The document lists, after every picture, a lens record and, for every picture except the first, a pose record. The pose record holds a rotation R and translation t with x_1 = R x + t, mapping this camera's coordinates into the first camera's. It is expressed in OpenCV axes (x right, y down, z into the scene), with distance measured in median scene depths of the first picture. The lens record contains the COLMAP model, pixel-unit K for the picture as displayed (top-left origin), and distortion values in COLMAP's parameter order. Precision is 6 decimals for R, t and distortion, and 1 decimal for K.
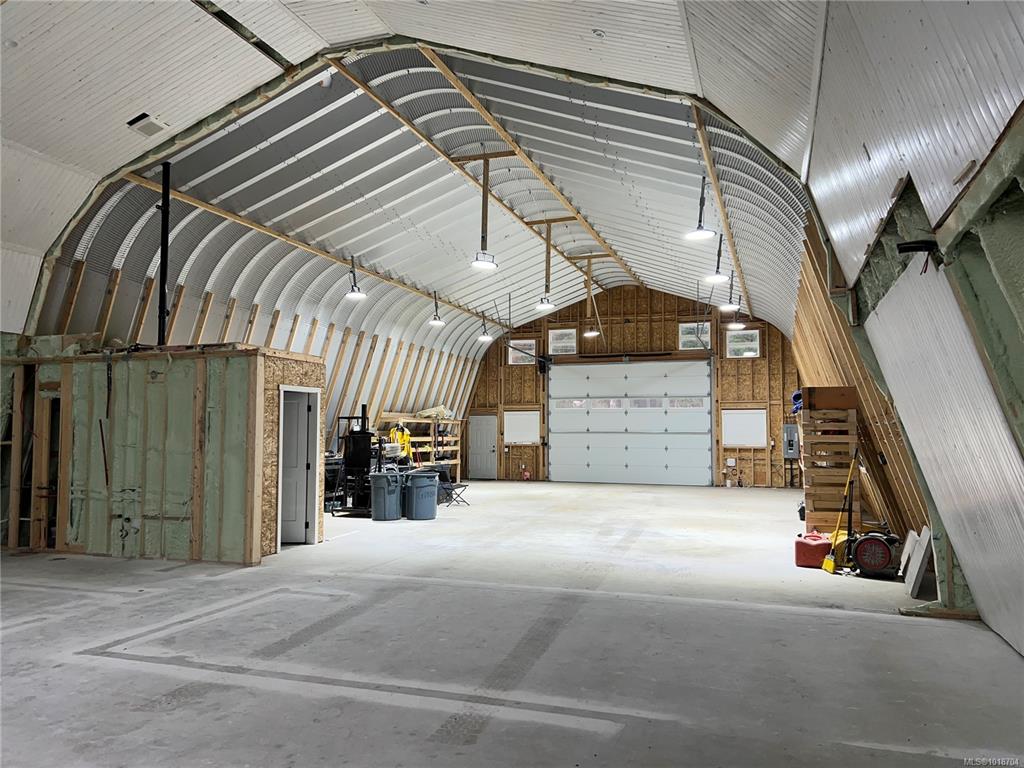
lens RADIAL K [[777.0, 0, 511.3], [0, 777.0, 386.3], [0, 0, 1]] dist [0.049805, -0.011016]
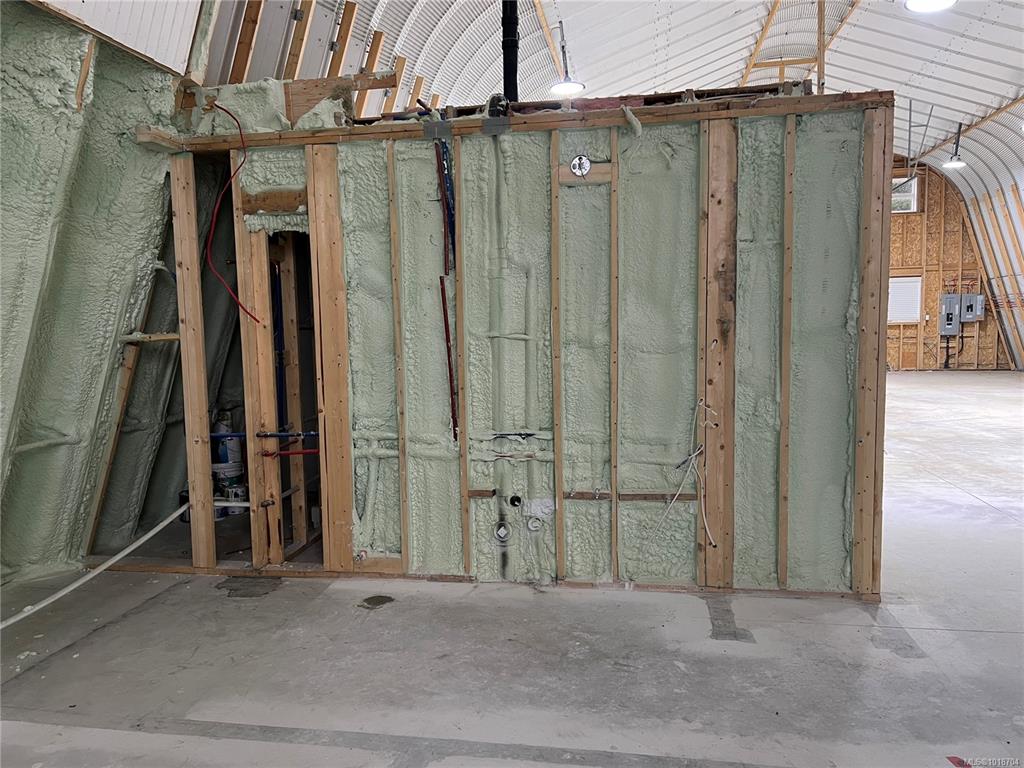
lens RADIAL K [[777.0, 0, 512.6], [0, 777.0, 380.4], [0, 0, 1]] dist [0.049805, -0.011016]
pose [[0.983356, -0.036770, 0.177931, -0.558808], [0.012012, 0.990322, 0.138270, 0.040146], [-0.181293, -0.133832, 0.974280, 0.572434]]
